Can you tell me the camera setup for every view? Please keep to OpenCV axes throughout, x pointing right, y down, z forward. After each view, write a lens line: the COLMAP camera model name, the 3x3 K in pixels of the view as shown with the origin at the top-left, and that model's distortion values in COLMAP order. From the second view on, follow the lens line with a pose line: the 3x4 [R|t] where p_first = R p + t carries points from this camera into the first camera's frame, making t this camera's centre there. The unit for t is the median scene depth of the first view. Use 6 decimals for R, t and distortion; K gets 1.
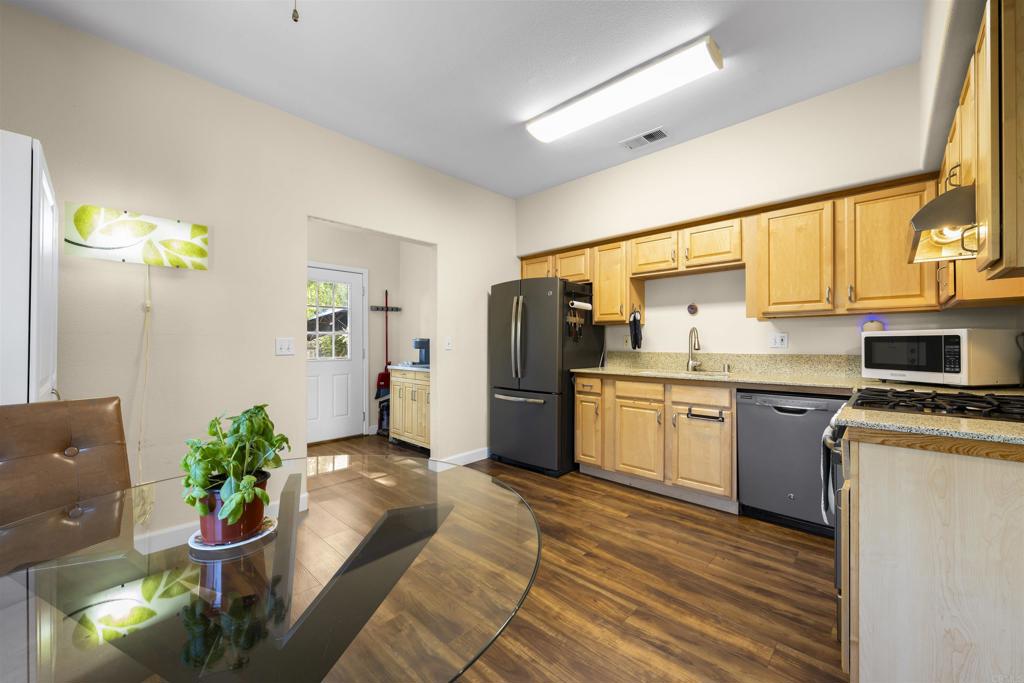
lens RADIAL K [[400.9, 0, 512.0], [0, 400.9, 341.5], [0, 0, 1]] dist [-0.000615, -0.000125]
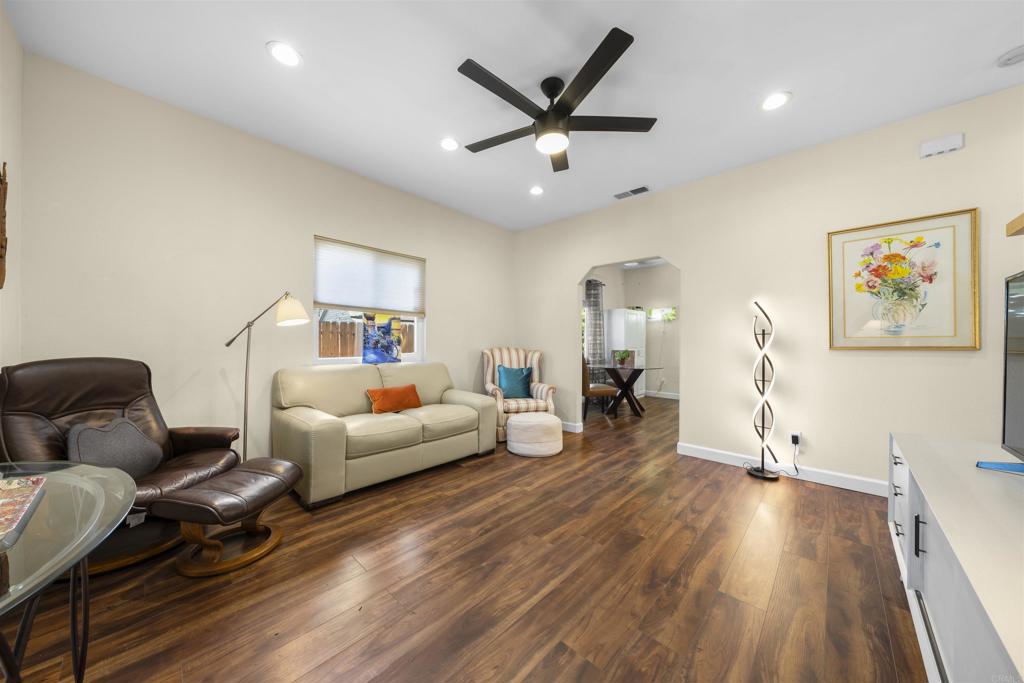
lens RADIAL K [[344.9, 0, 512.1], [0, 344.9, 337.9], [0, 0, 1]] dist [0.000547, -0.000025]
pose [[0.012397, -0.007199, -0.999897, 1.635617], [-0.002328, 0.999971, -0.007229, -0.001218], [0.999920, 0.002417, 0.012380, -0.326109]]
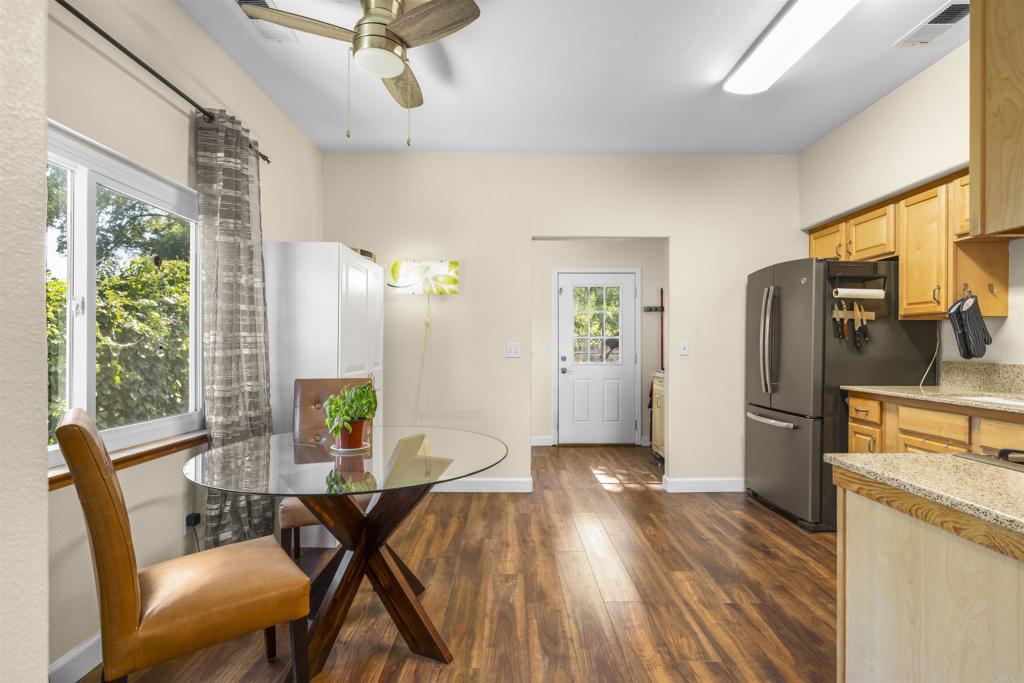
lens RADIAL K [[497.4, 0, 510.6], [0, 497.4, 346.0], [0, 0, 1]] dist [-0.000020, 0.000286]
pose [[0.690709, 0.000877, -0.723132, 0.437412], [0.002339, 0.999991, 0.003446, -0.005201], [0.723129, -0.004072, 0.690701, -0.025779]]
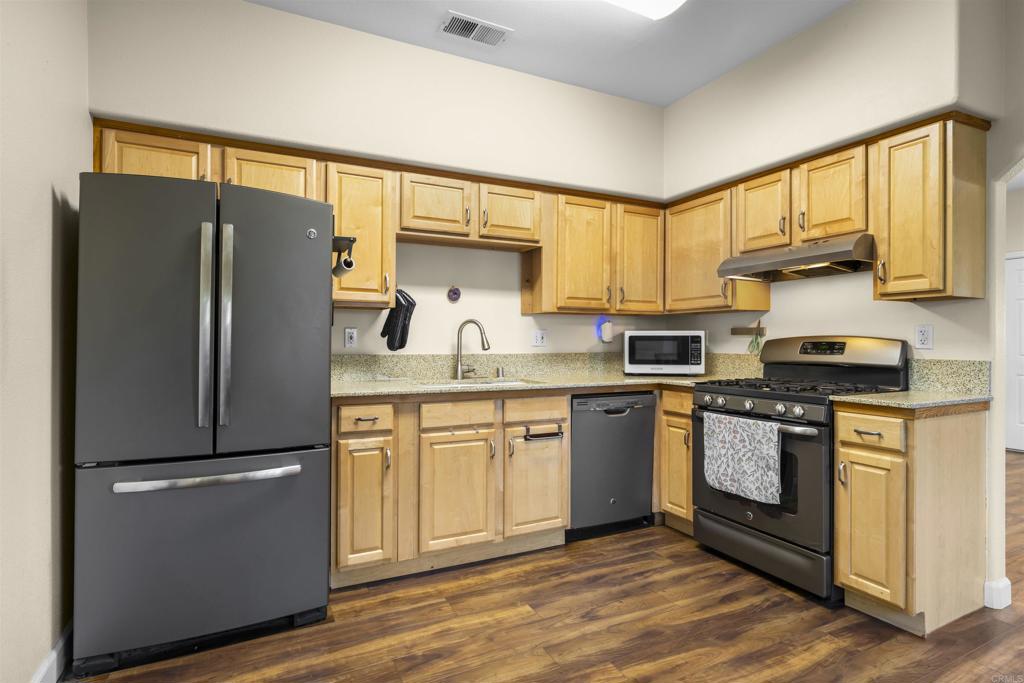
lens RADIAL K [[515.7, 0, 512.0], [0, 515.7, 341.5], [0, 0, 1]] dist [-0.000527, -0.000071]
pose [[0.345099, 0.001147, 0.938566, -0.442436], [-0.007048, 0.999974, 0.001370, 0.003527], [-0.938540, -0.007087, 0.345098, 0.651393]]
